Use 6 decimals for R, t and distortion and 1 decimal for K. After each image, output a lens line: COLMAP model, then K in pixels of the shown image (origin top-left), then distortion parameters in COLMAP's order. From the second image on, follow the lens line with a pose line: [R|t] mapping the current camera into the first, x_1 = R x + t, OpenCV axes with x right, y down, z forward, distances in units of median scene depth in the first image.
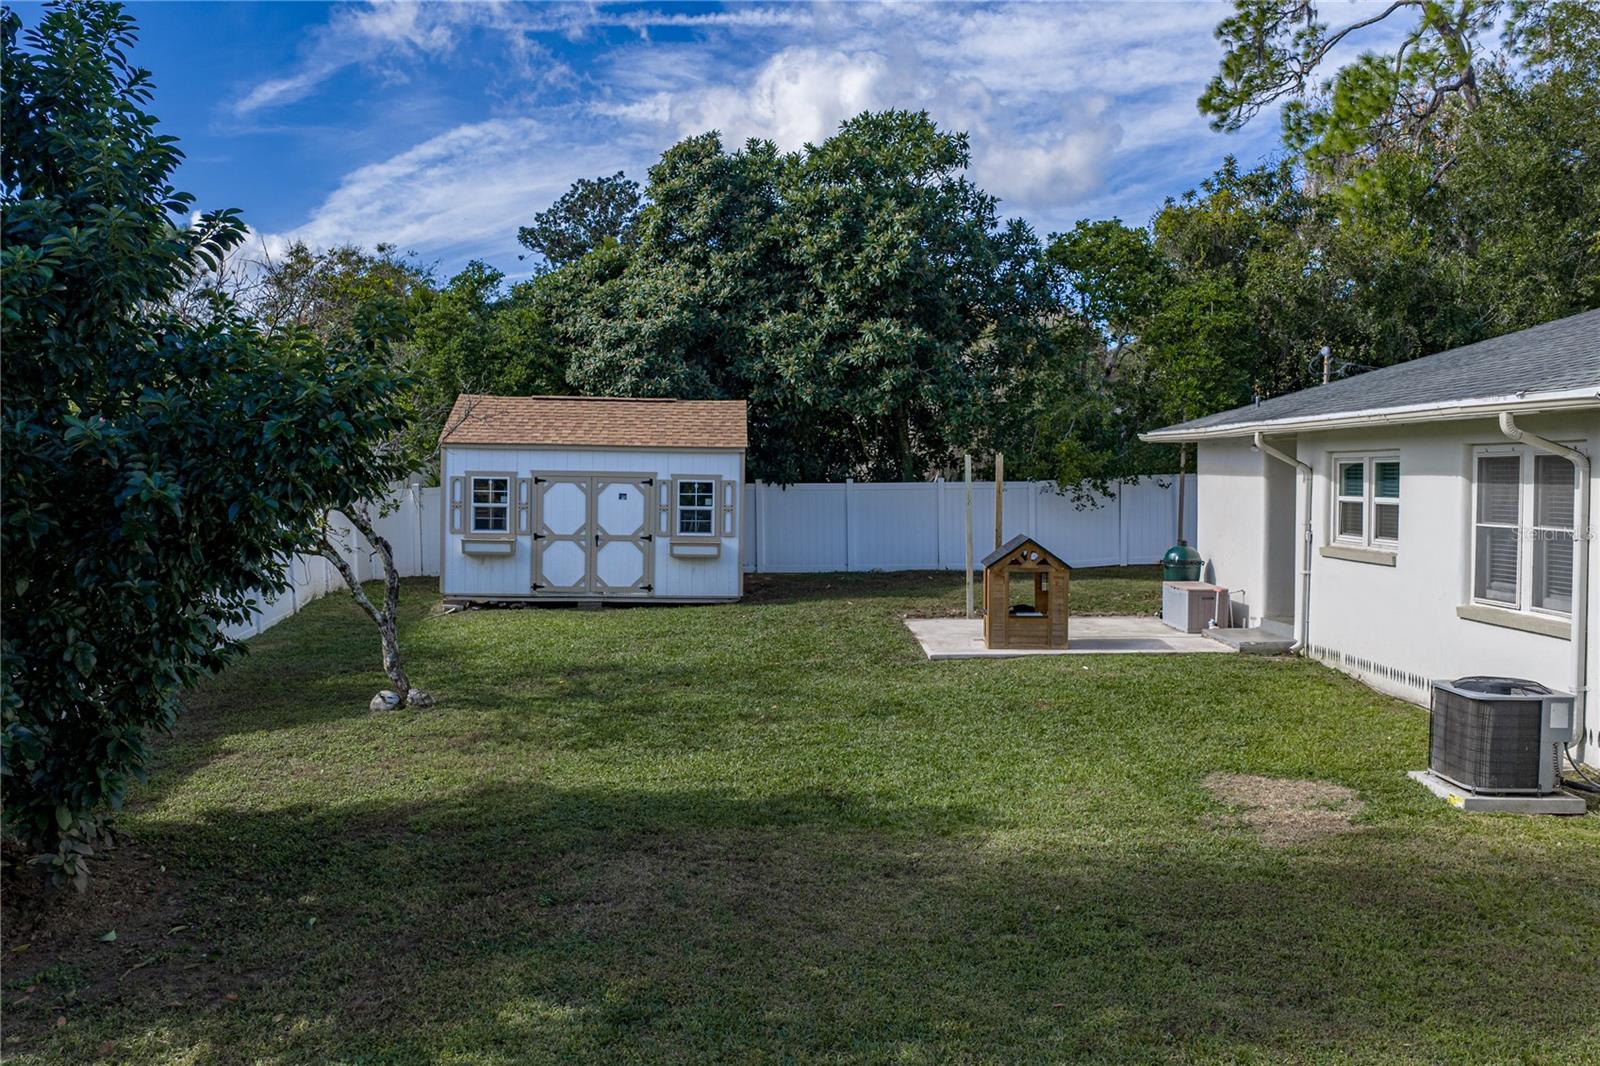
lens RADIAL K [[1377.8, 0, 799.3], [0, 1377.8, 539.0], [0, 0, 1]] dist [0.008663, -0.022098]
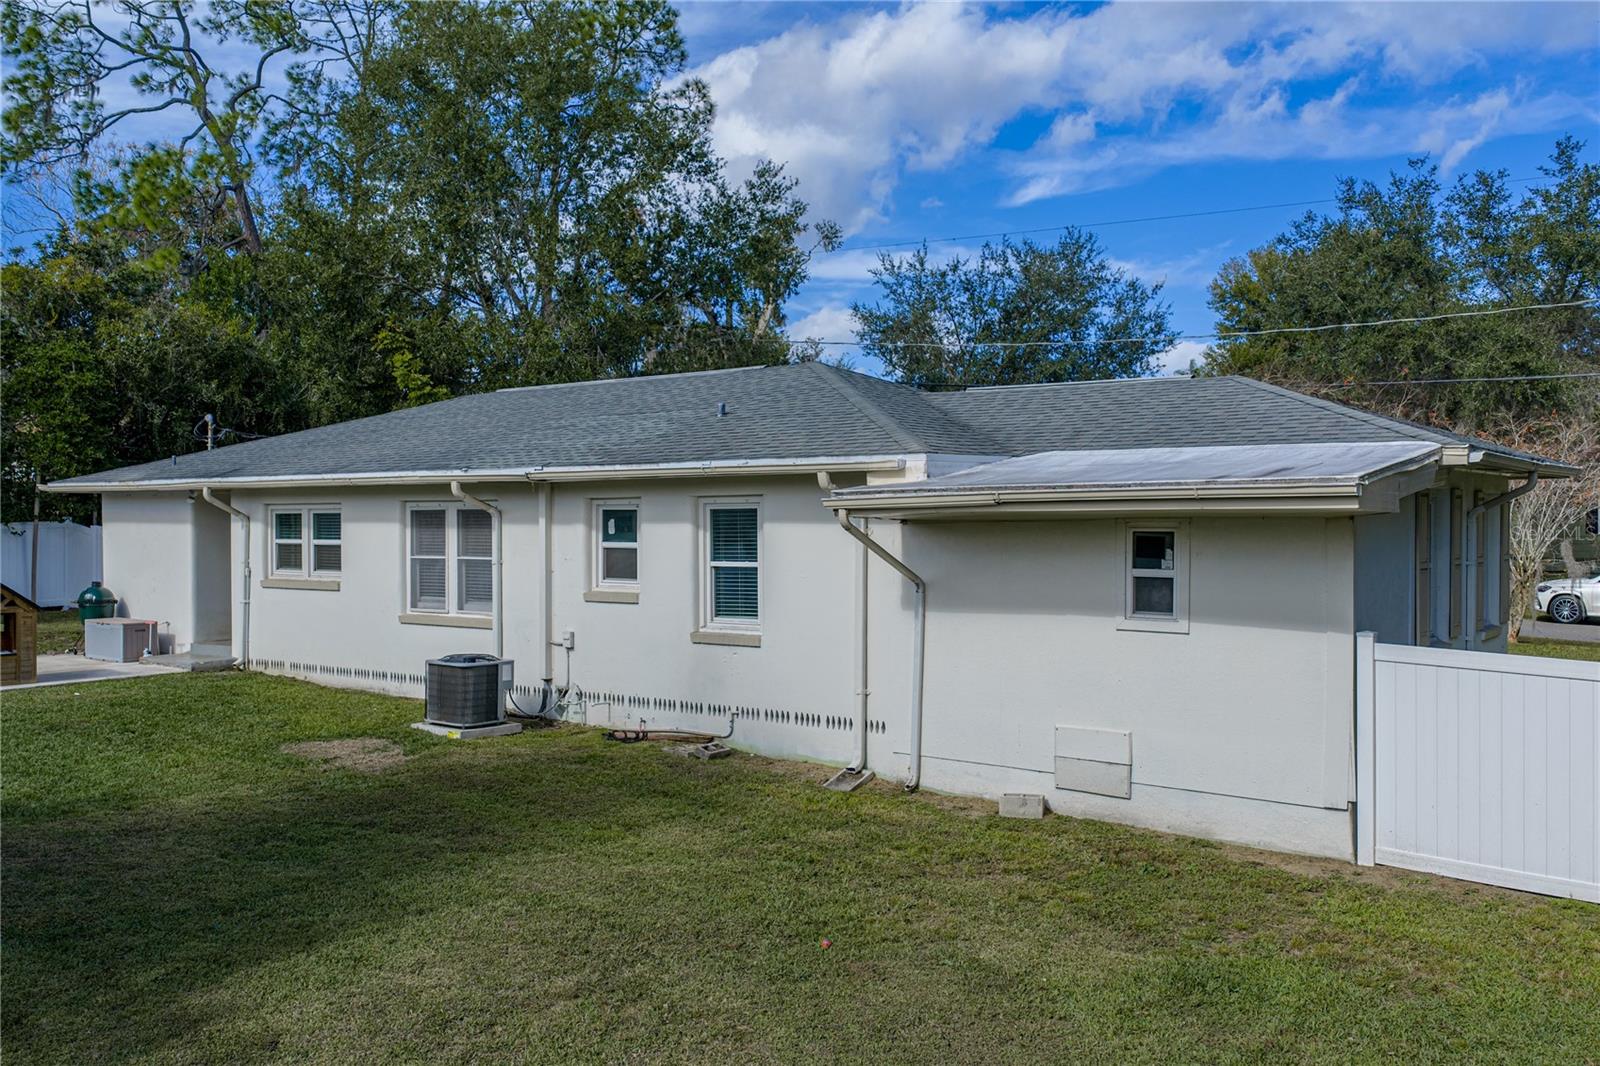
lens RADIAL K [[1377.8, 0, 795.7], [0, 1377.8, 526.6], [0, 0, 1]] dist [0.008663, -0.022098]
pose [[0.620060, -0.002985, 0.784549, -0.262089], [0.037337, 0.998972, -0.025708, 0.006588], [-0.783666, 0.045233, 0.619534, -0.138152]]
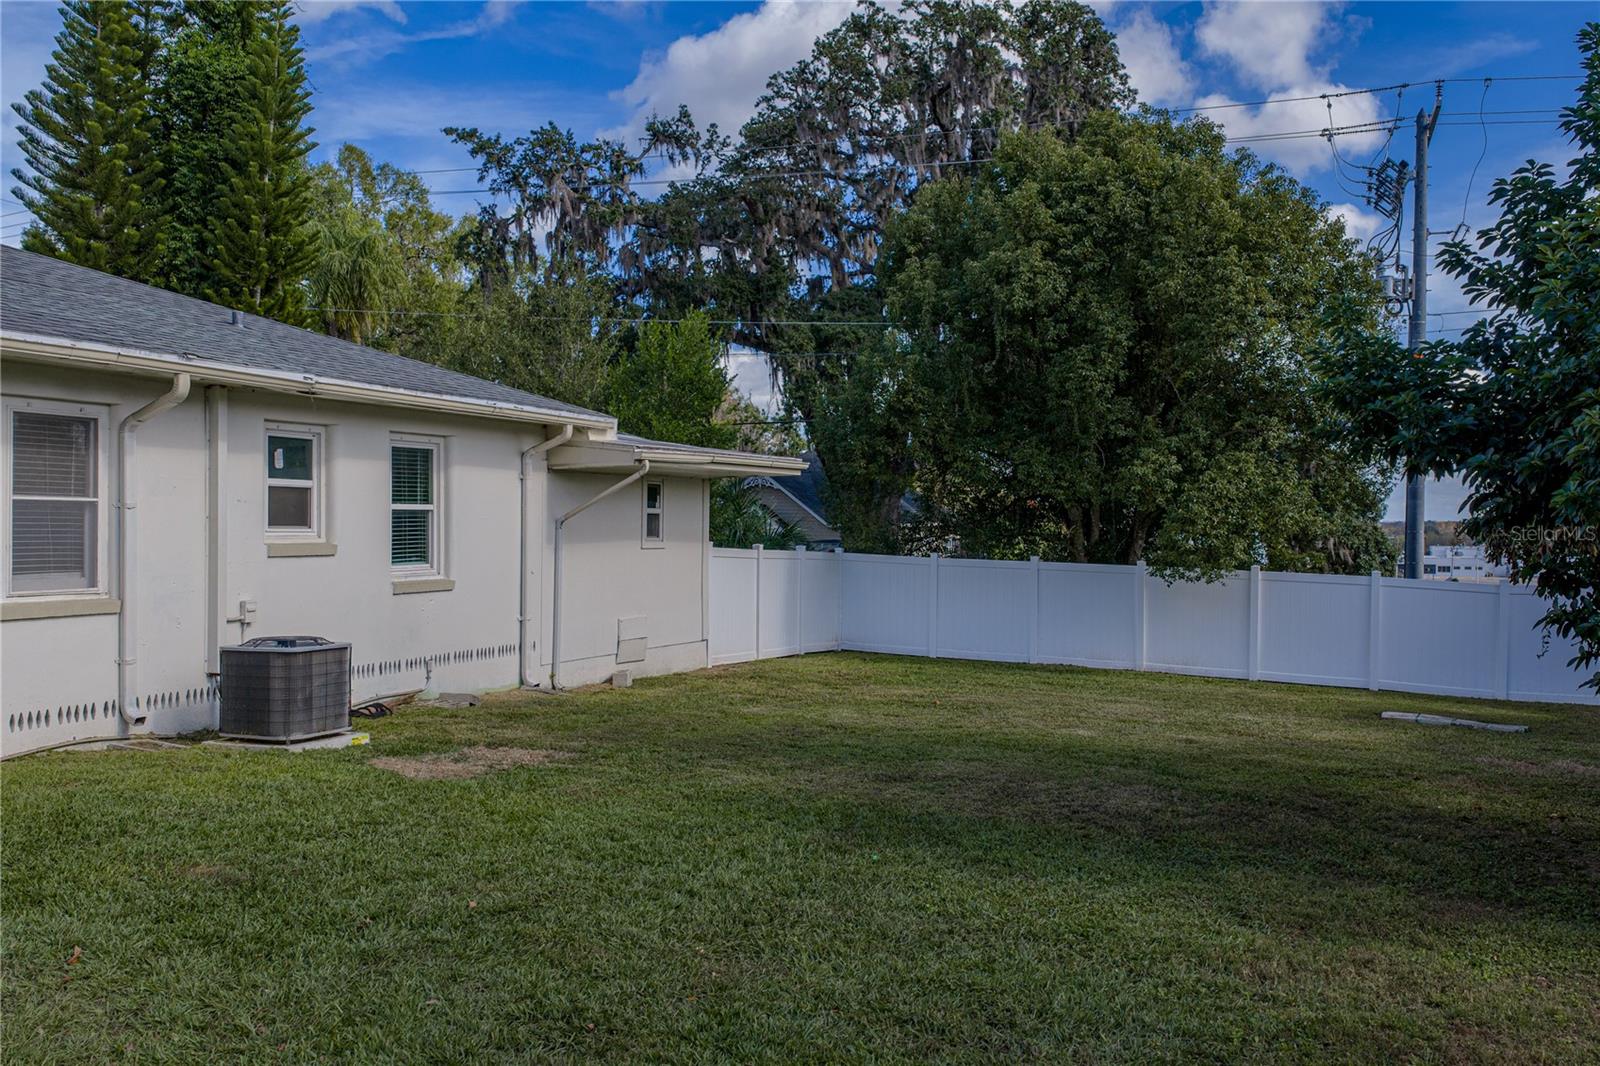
lens RADIAL K [[1377.8, 0, 795.4], [0, 1377.8, 541.7], [0, 0, 1]] dist [0.008663, -0.022098]
pose [[-0.912047, -0.022425, 0.409472, -0.146661], [0.002888, 0.998128, 0.061094, -0.021312], [-0.410075, 0.056903, -0.910275, 1.053782]]
